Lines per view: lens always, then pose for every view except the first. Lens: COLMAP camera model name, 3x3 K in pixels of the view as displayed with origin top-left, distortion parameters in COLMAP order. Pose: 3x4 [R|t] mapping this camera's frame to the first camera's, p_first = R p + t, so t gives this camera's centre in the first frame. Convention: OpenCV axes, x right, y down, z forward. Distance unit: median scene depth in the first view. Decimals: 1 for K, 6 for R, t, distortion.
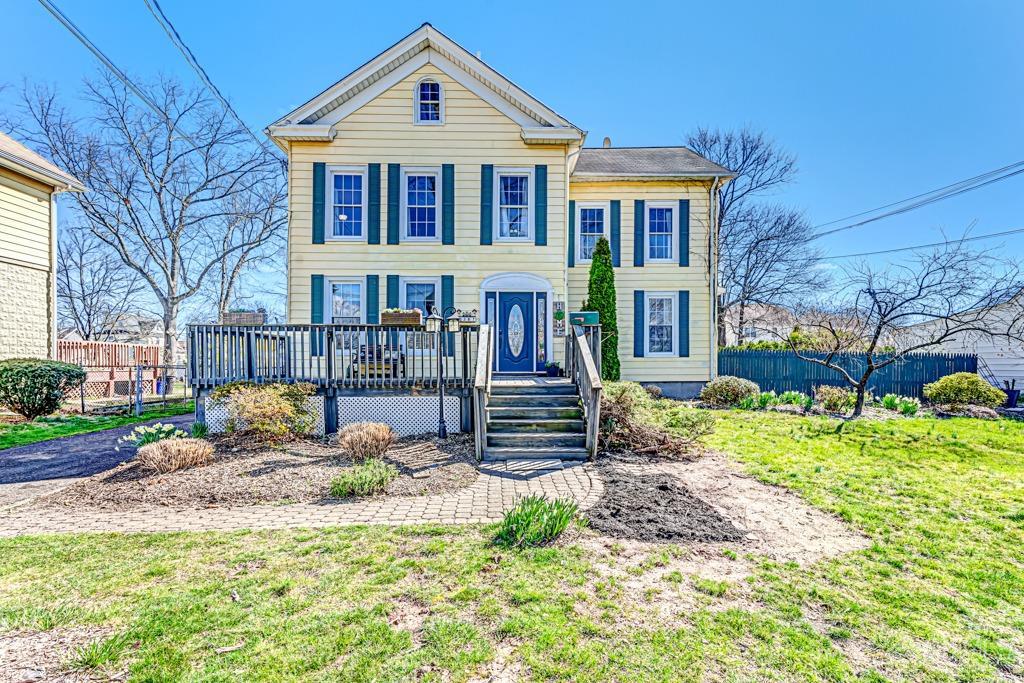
lens RADIAL K [[483.9, 0, 512.1], [0, 483.9, 372.4], [0, 0, 1]] dist [0.000646, 0.000000]
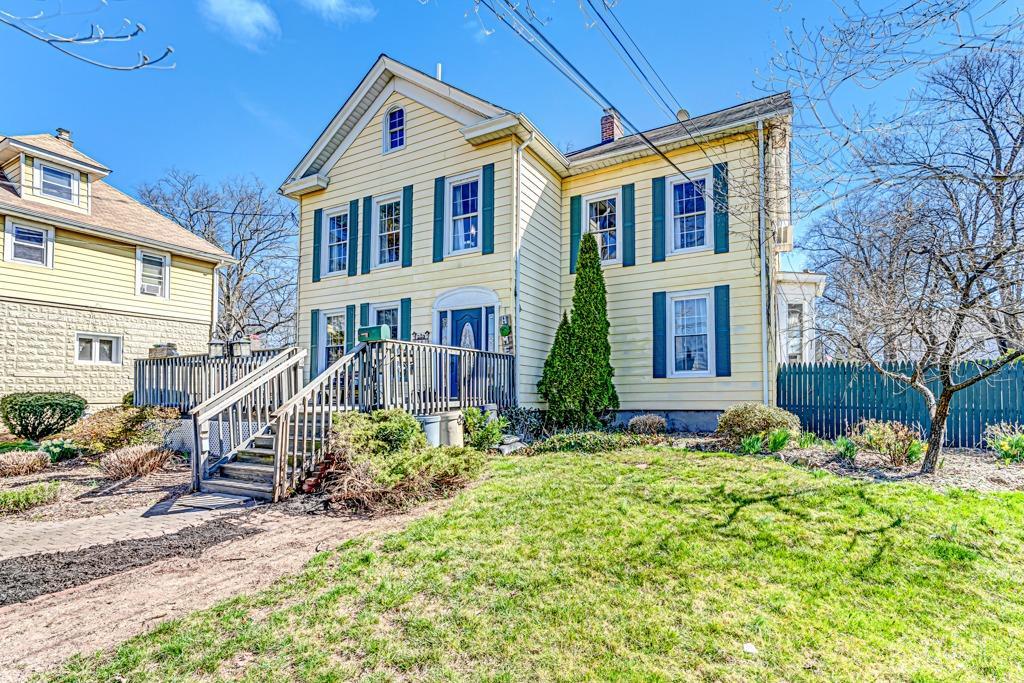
lens RADIAL K [[483.9, 0, 524.6], [0, 483.9, 376.4], [0, 0, 1]] dist [0.000646, 0.000000]
pose [[0.874280, -0.023330, -0.484862, 0.539946], [-0.000164, 0.998830, -0.048357, 0.003234], [0.485423, 0.042357, 0.873253, 0.273410]]
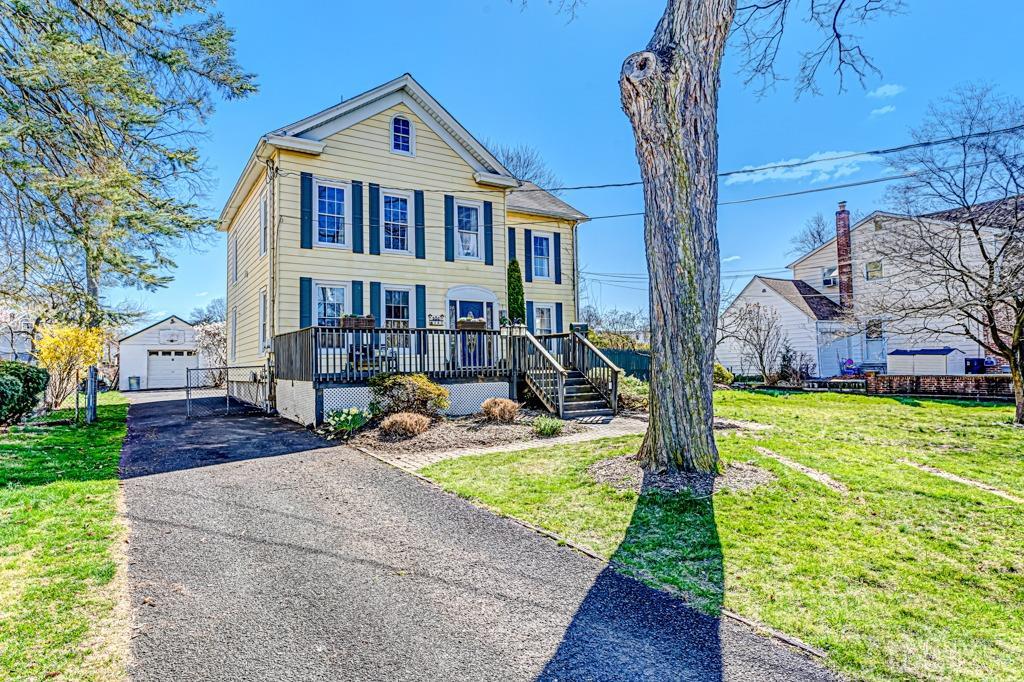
lens RADIAL K [[578.3, 0, 515.6], [0, 578.3, 346.3], [0, 0, 1]] dist [-0.005825, -0.000501]
pose [[0.852476, -0.000083, 0.522766, -0.663052], [0.026806, 0.998691, -0.043554, 0.014073], [-0.522078, 0.051142, 0.851363, -0.295635]]
